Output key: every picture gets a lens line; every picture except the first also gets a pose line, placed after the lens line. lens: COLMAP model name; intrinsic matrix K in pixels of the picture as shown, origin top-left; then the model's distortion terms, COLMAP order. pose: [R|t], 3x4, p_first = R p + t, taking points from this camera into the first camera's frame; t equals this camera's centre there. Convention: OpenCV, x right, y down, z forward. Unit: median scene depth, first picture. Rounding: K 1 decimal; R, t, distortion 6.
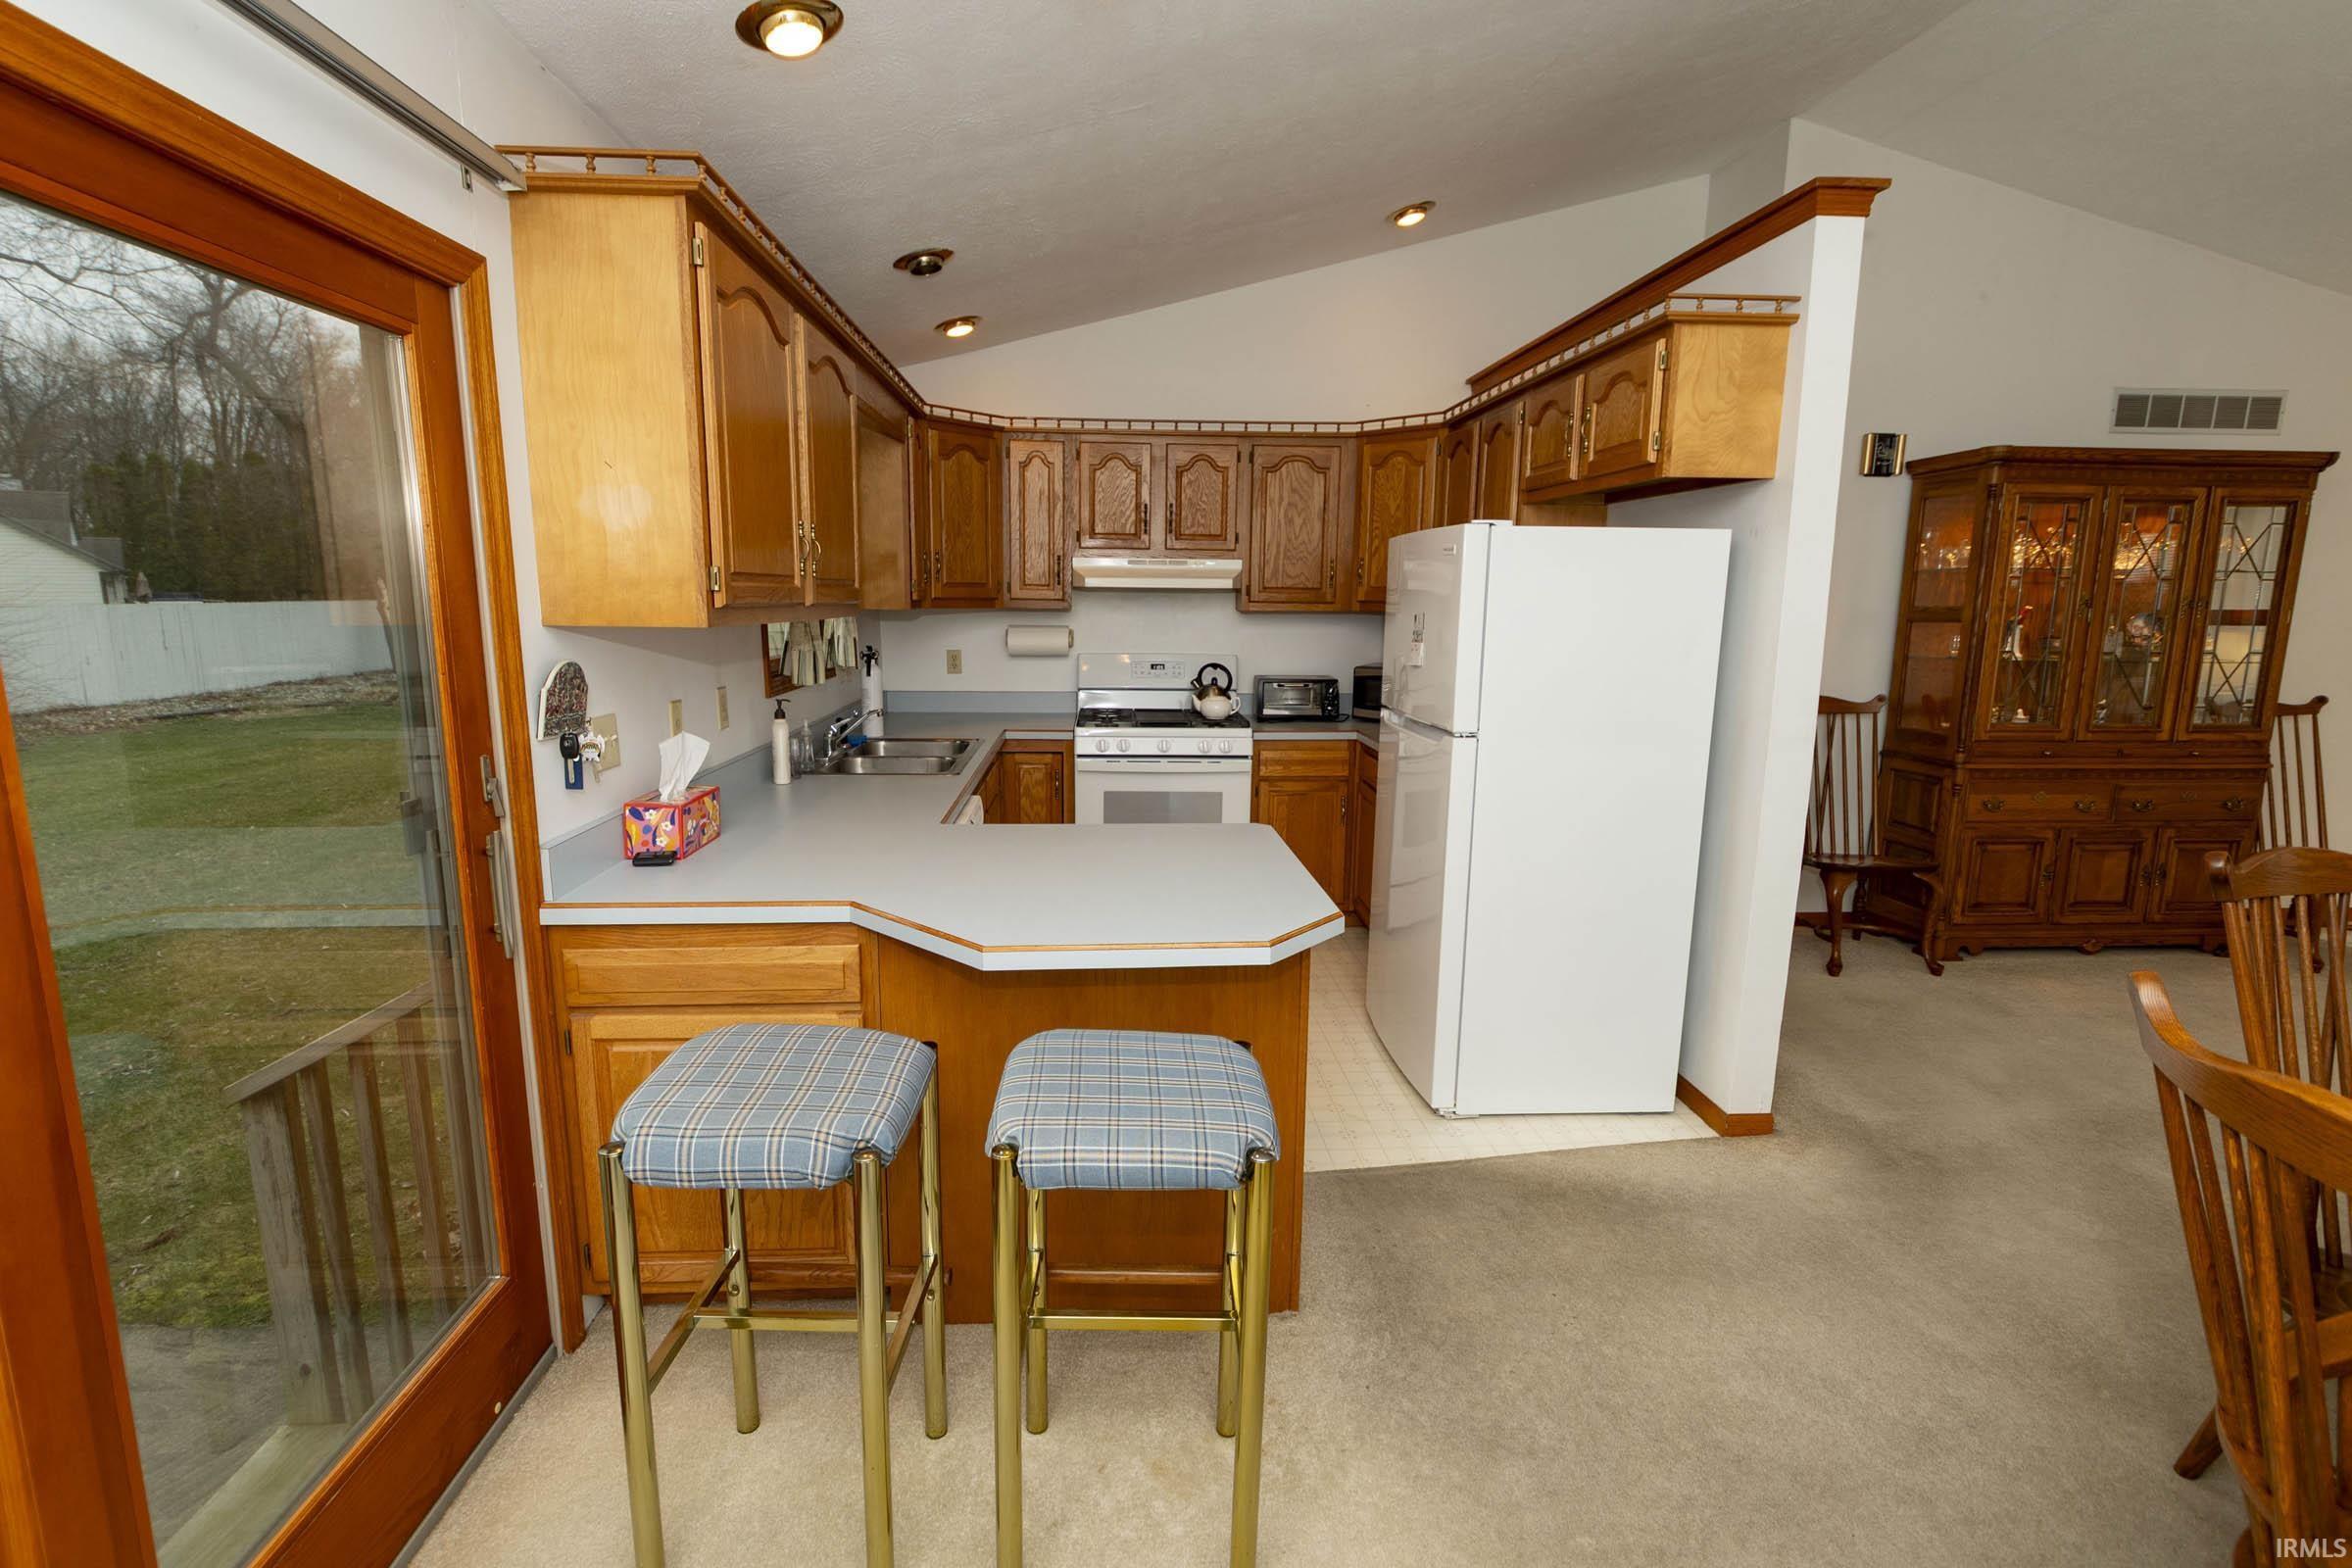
lens RADIAL K [[1045.7, 0, 1174.0], [0, 1045.7, 776.7], [0, 0, 1]] dist [-0.000048, 0.001997]
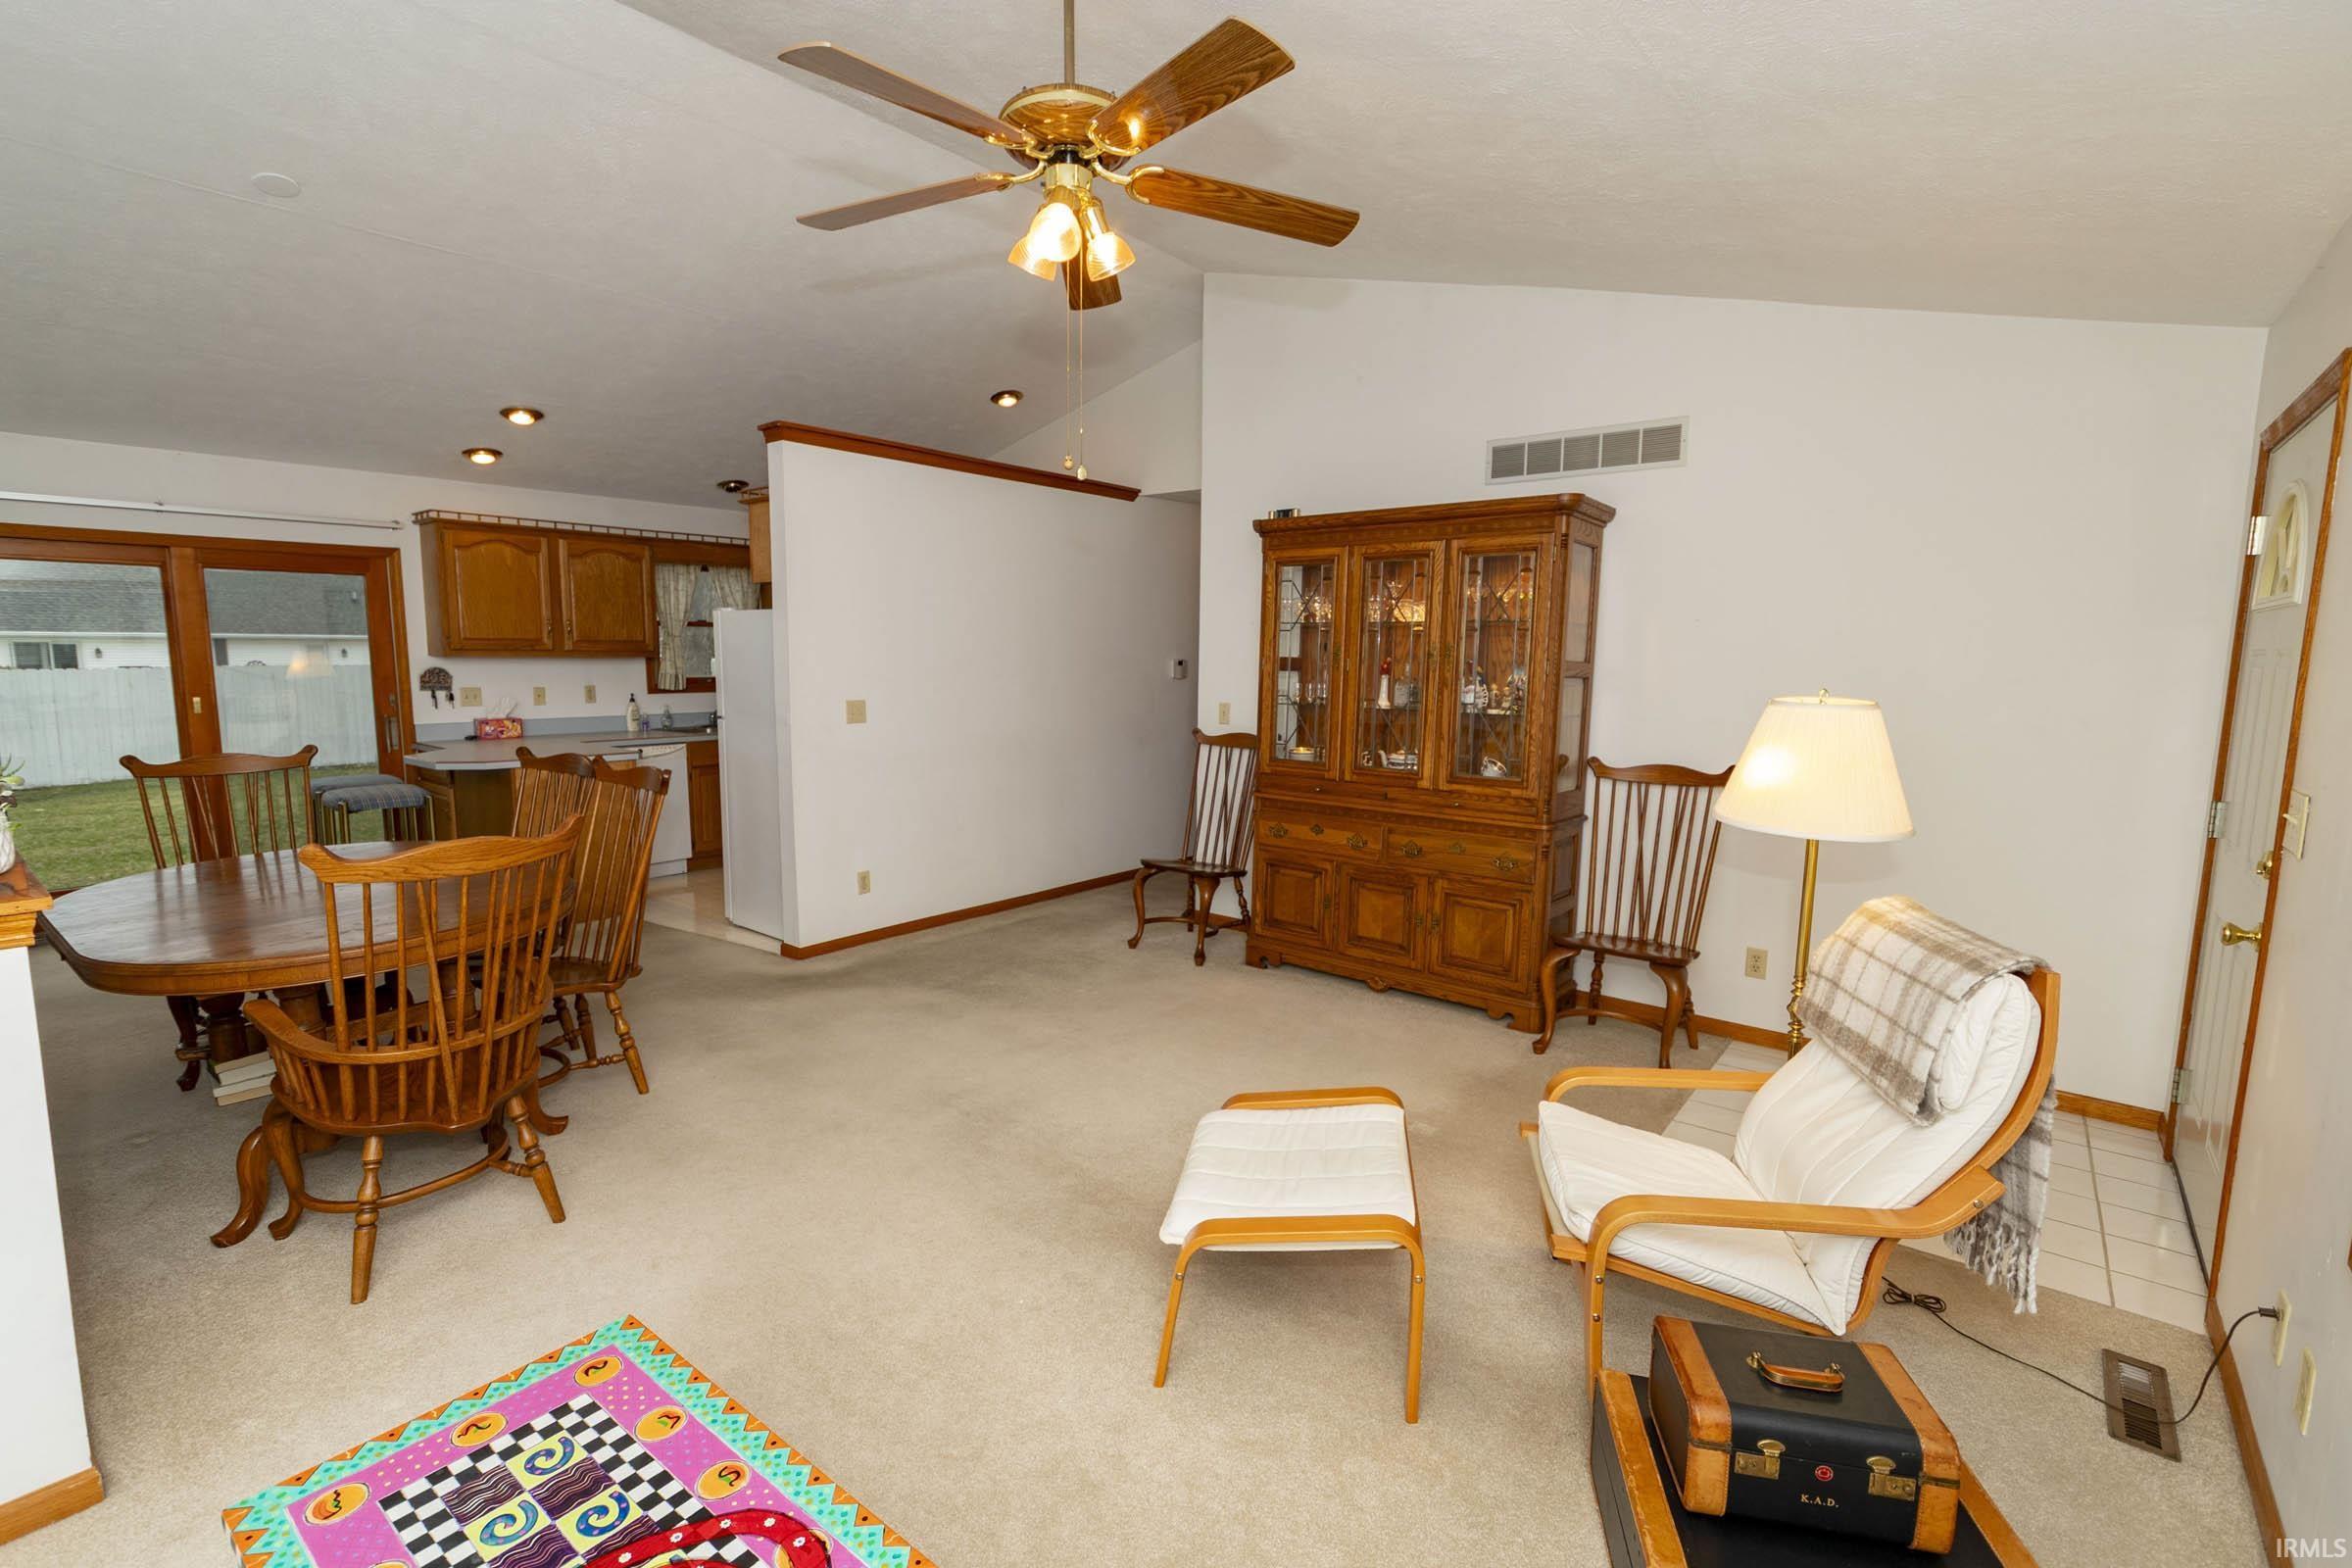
lens RADIAL K [[1045.7, 0, 1173.3], [0, 1045.7, 778.3], [0, 0, 1]] dist [-0.000048, 0.001997]
pose [[0.736050, 0.082215, -0.671916, 1.388751], [-0.116268, 0.993201, -0.005838, -0.009669], [0.666867, 0.082419, 0.740605, 0.085185]]
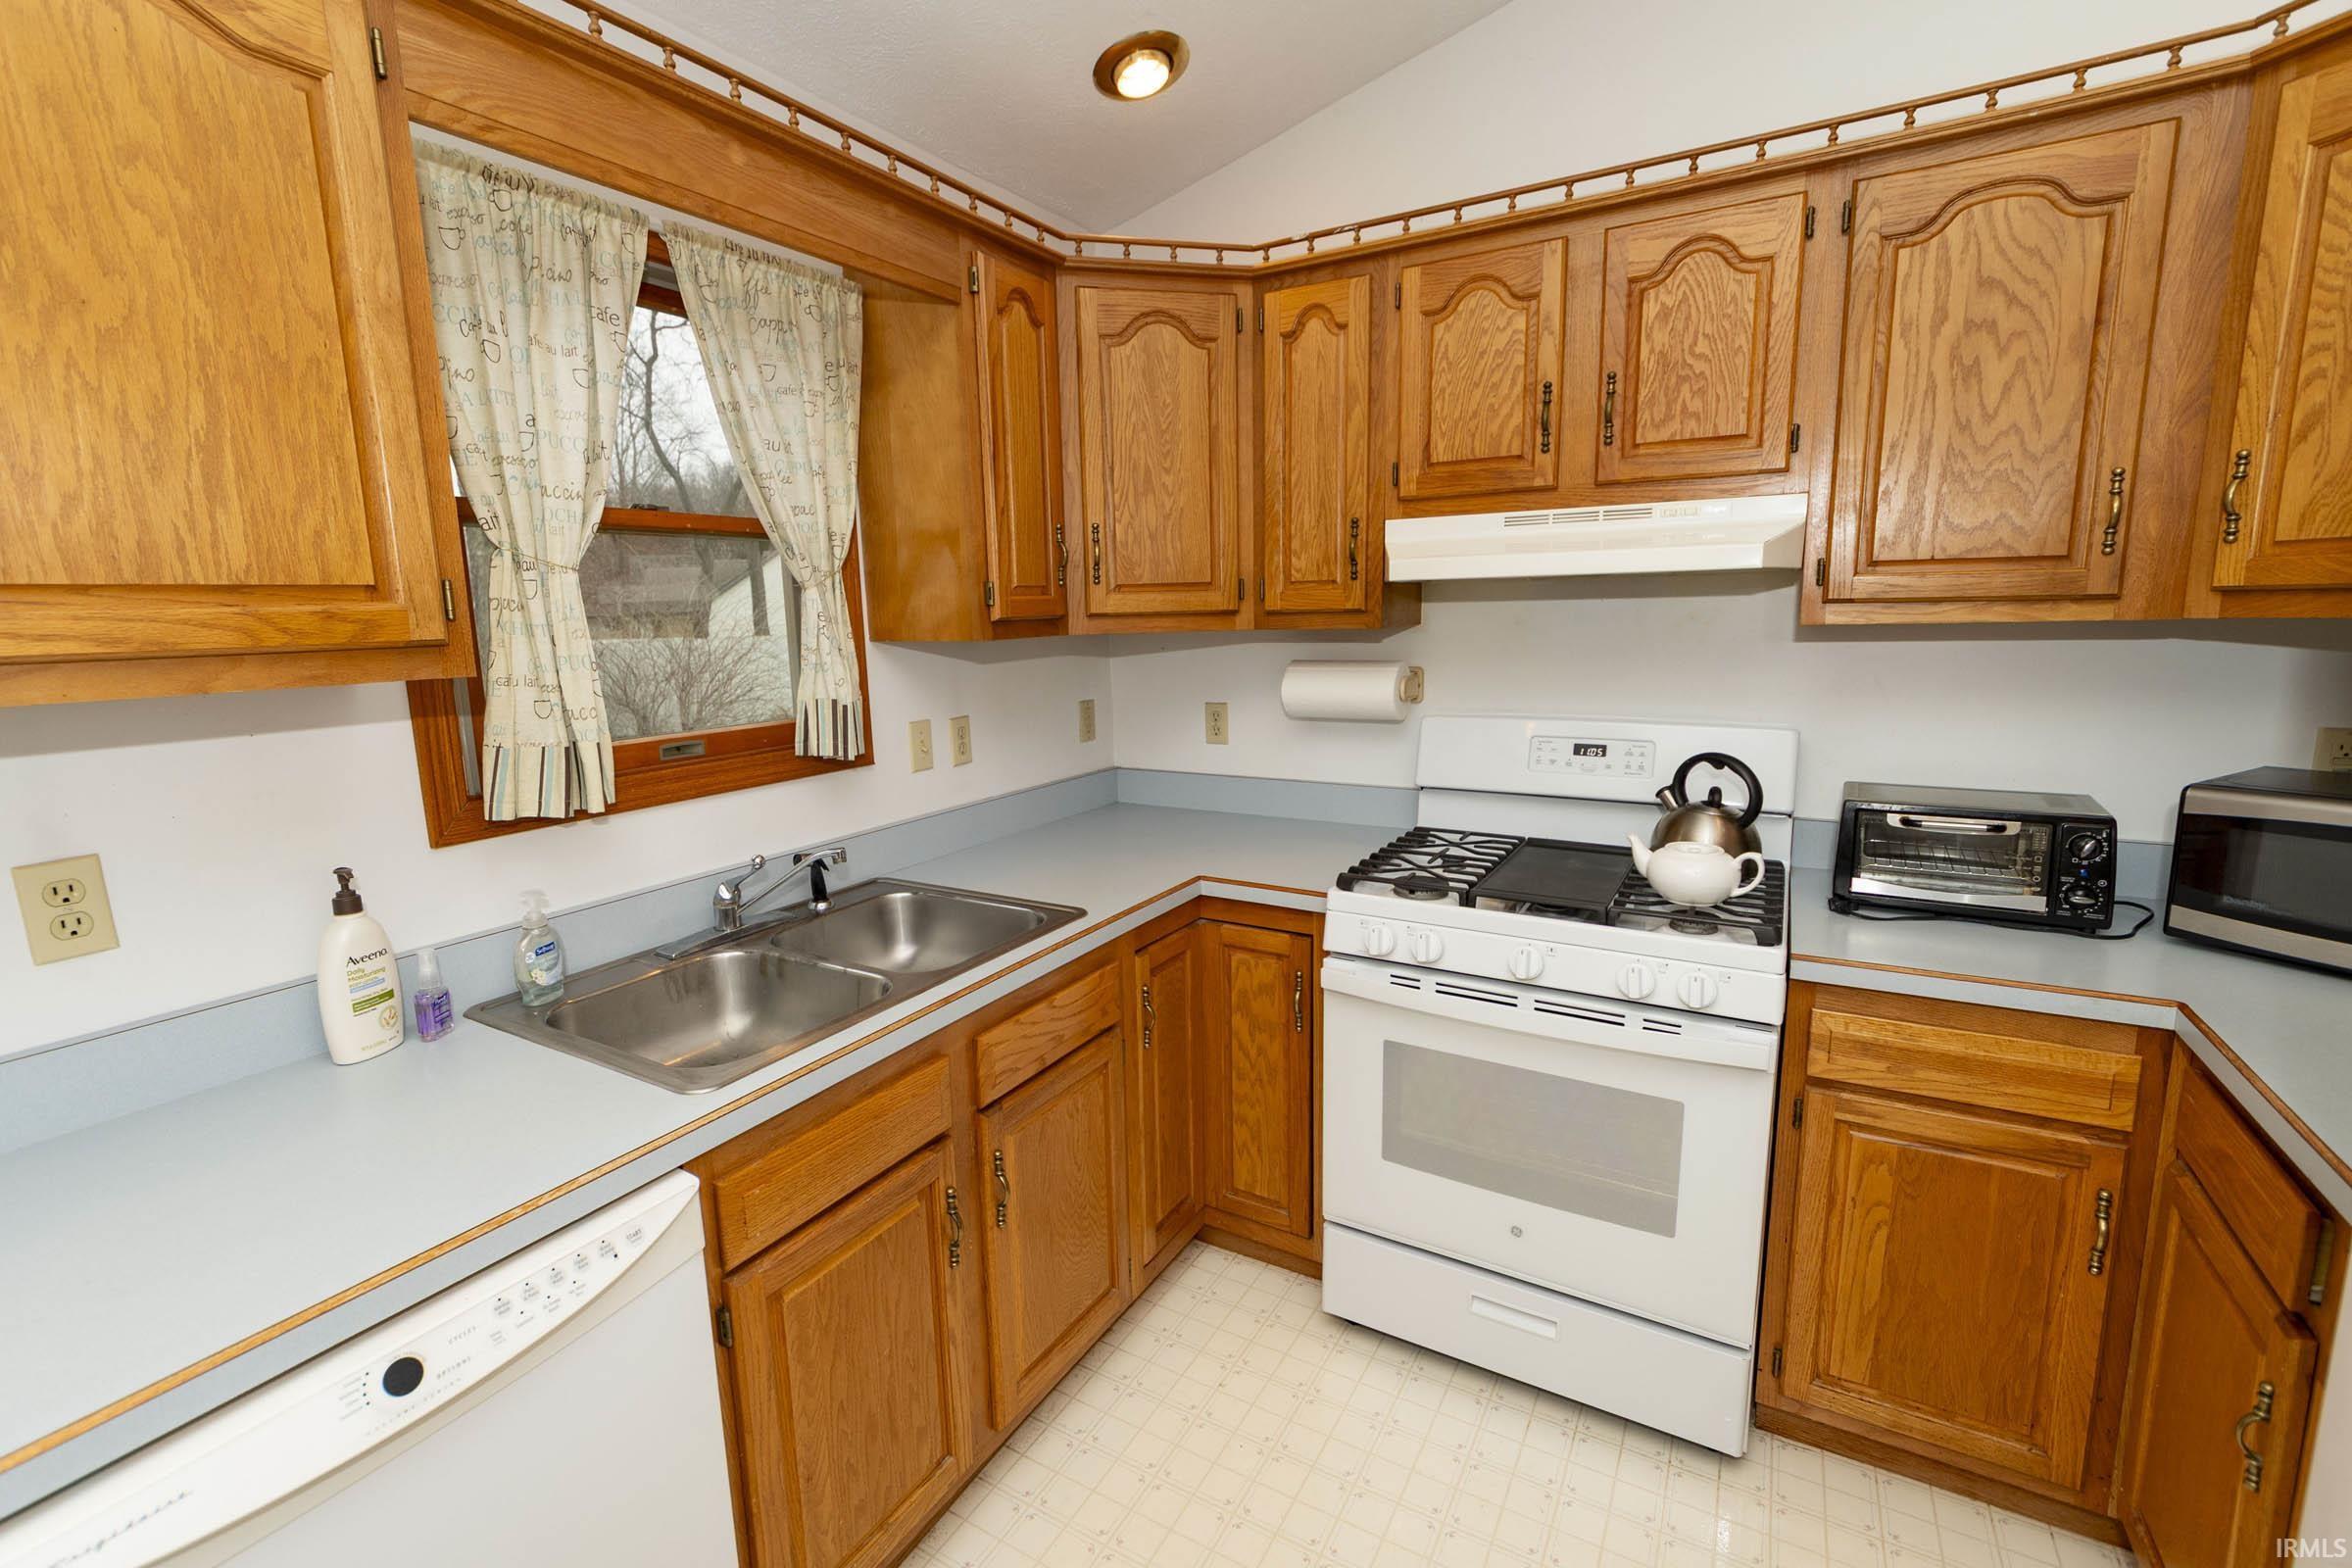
lens RADIAL K [[1045.7, 0, 1161.2], [0, 1045.7, 775.6], [0, 0, 1]] dist [-0.000048, 0.001997]
pose [[0.826935, 0.059536, -0.559137, 0.092344], [-0.064536, 0.997857, 0.010806, -0.093812], [0.558582, 0.027149, 0.829005, 0.559019]]
